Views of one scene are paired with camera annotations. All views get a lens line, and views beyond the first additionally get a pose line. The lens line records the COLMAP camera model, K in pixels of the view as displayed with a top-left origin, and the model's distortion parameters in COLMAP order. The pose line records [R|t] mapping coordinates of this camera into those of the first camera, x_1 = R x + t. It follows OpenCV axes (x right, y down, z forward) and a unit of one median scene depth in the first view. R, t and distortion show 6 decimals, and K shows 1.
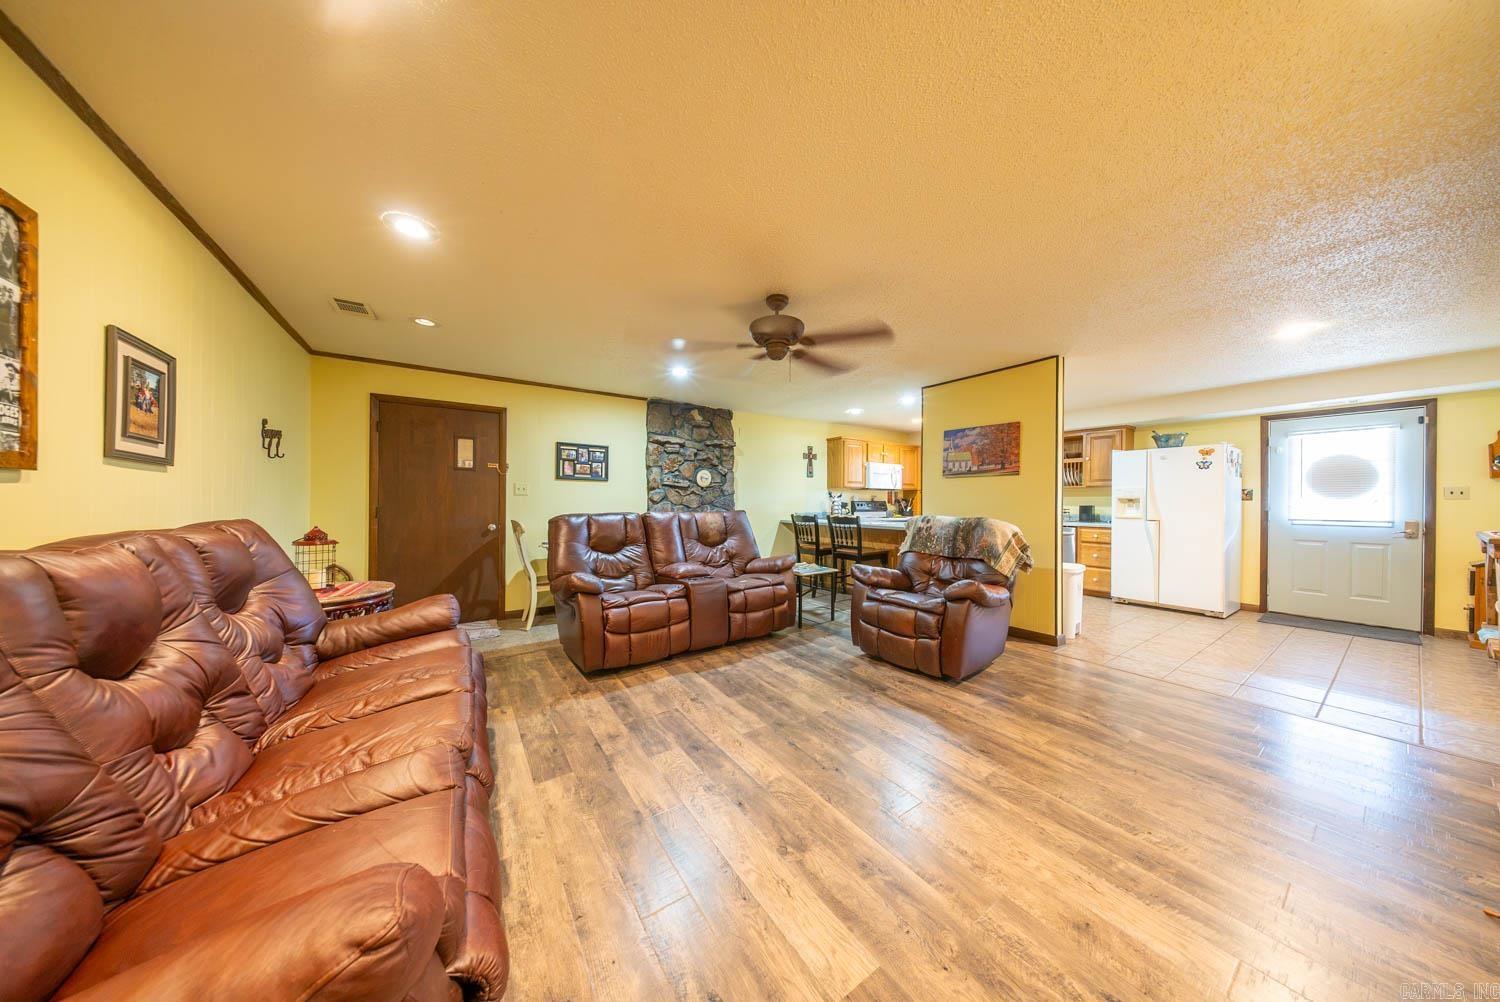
lens RADIAL K [[441.9, 0, 749.7], [0, 441.9, 500.8], [0, 0, 1]] dist [0.005000, -0.001569]
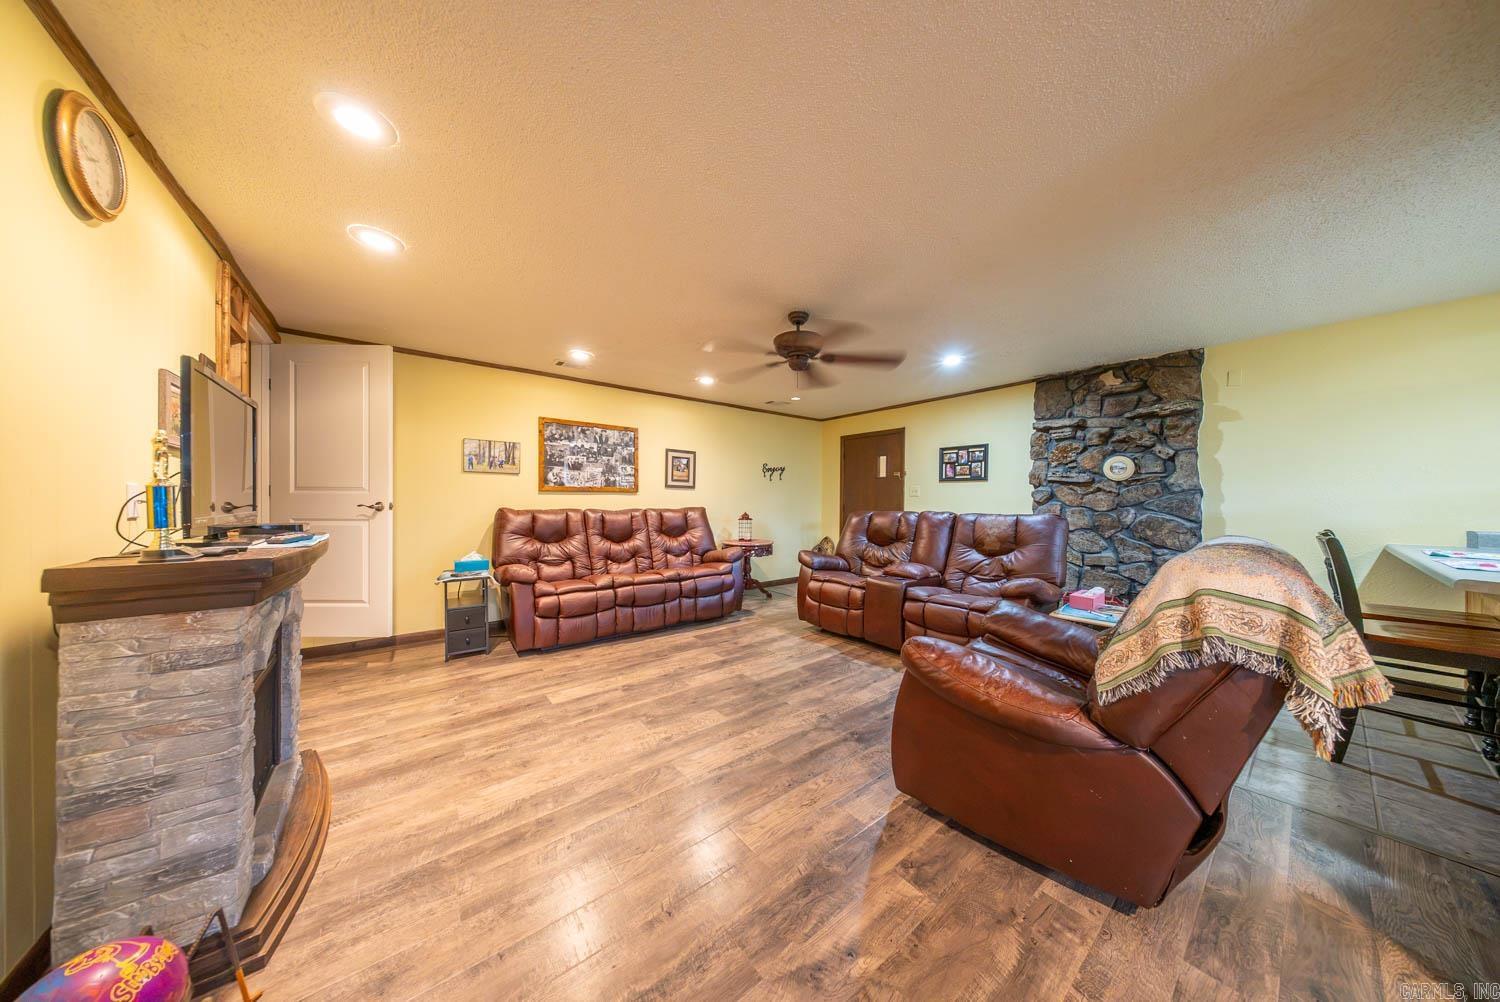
lens RADIAL K [[441.9, 0, 749.1], [0, 441.9, 500.9], [0, 0, 1]] dist [0.005000, -0.001569]
pose [[0.068938, -0.003474, -0.997615, 0.841501], [-0.003948, 0.999985, -0.003755, 0.007398], [0.997613, 0.004197, 0.068924, 0.592124]]
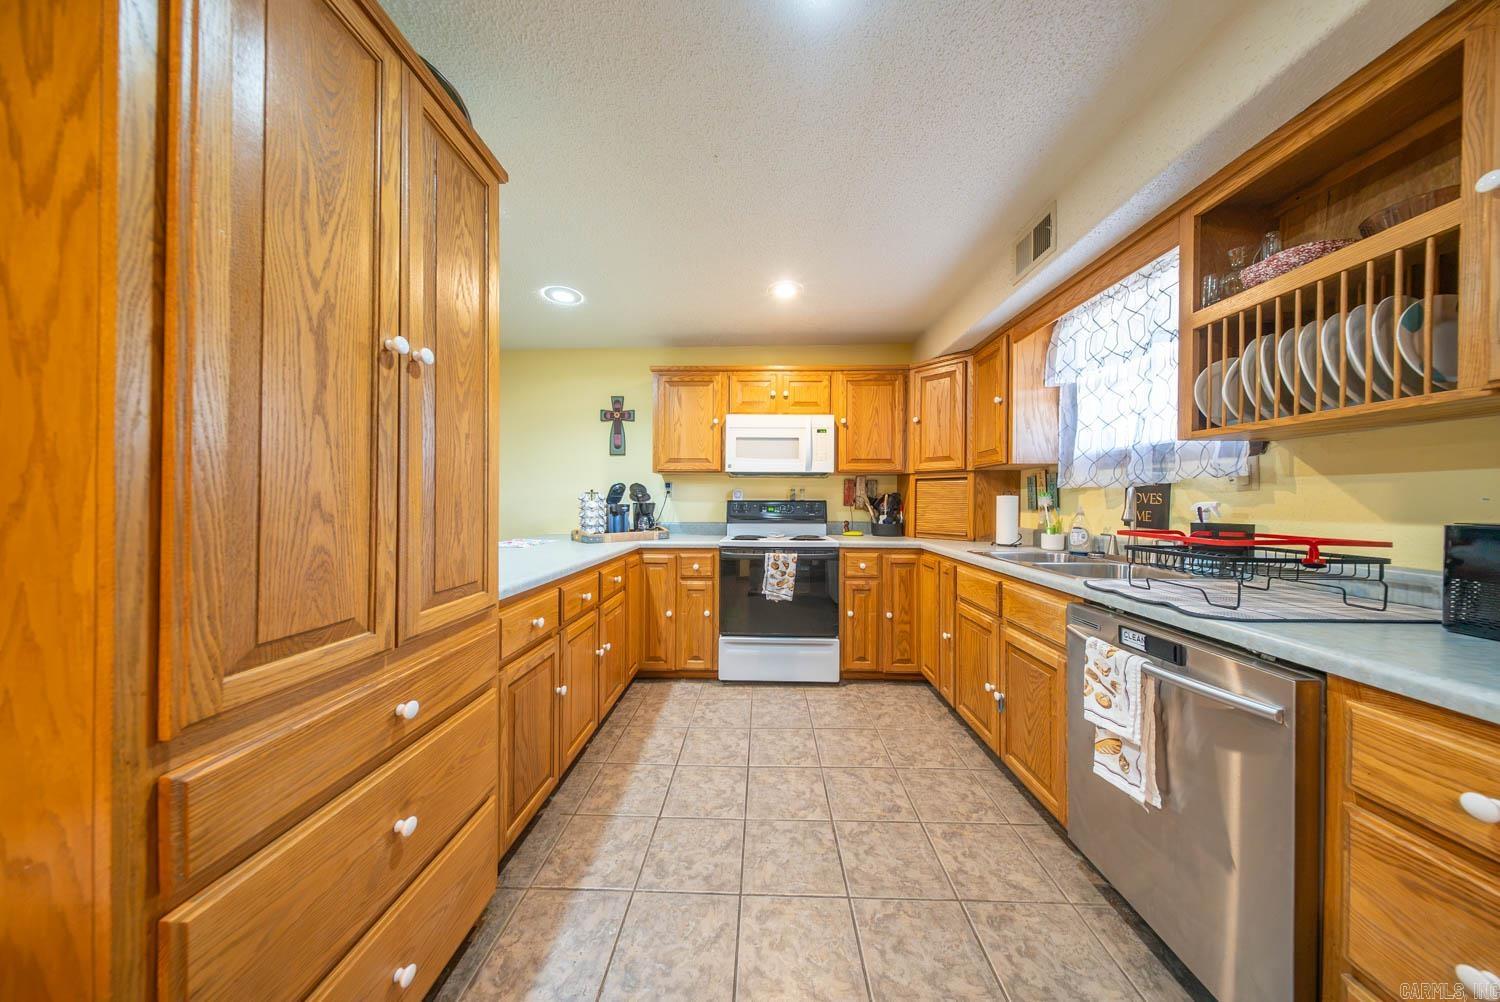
lens RADIAL K [[441.9, 0, 748.3], [0, 441.9, 503.0], [0, 0, 1]] dist [0.005000, -0.001569]
pose [[0.814531, -0.001474, -0.580118, 1.088973], [0.003578, 0.999991, 0.002483, 0.004823], [0.580109, -0.004098, 0.814528, 1.259778]]
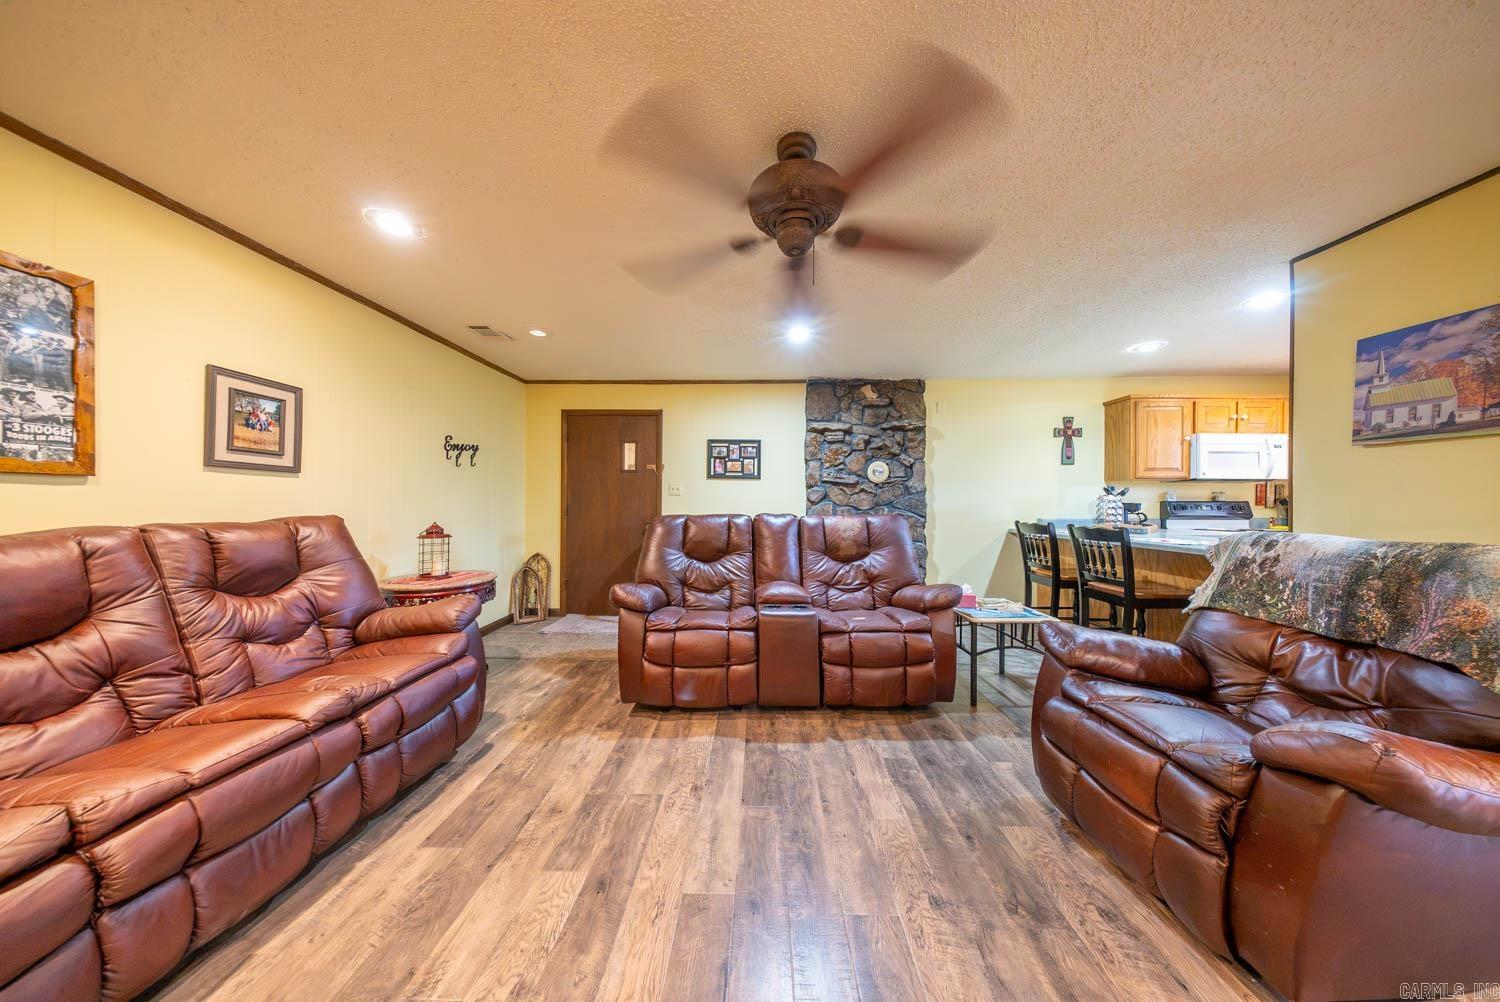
lens RADIAL K [[441.9, 0, 749.8], [0, 441.9, 500.6], [0, 0, 1]] dist [0.005000, -0.001569]
pose [[0.813916, -0.002203, -0.580978, 0.255778], [0.000386, 0.999995, -0.003251, 0.003477], [0.580982, 0.002422, 0.813913, 0.364129]]
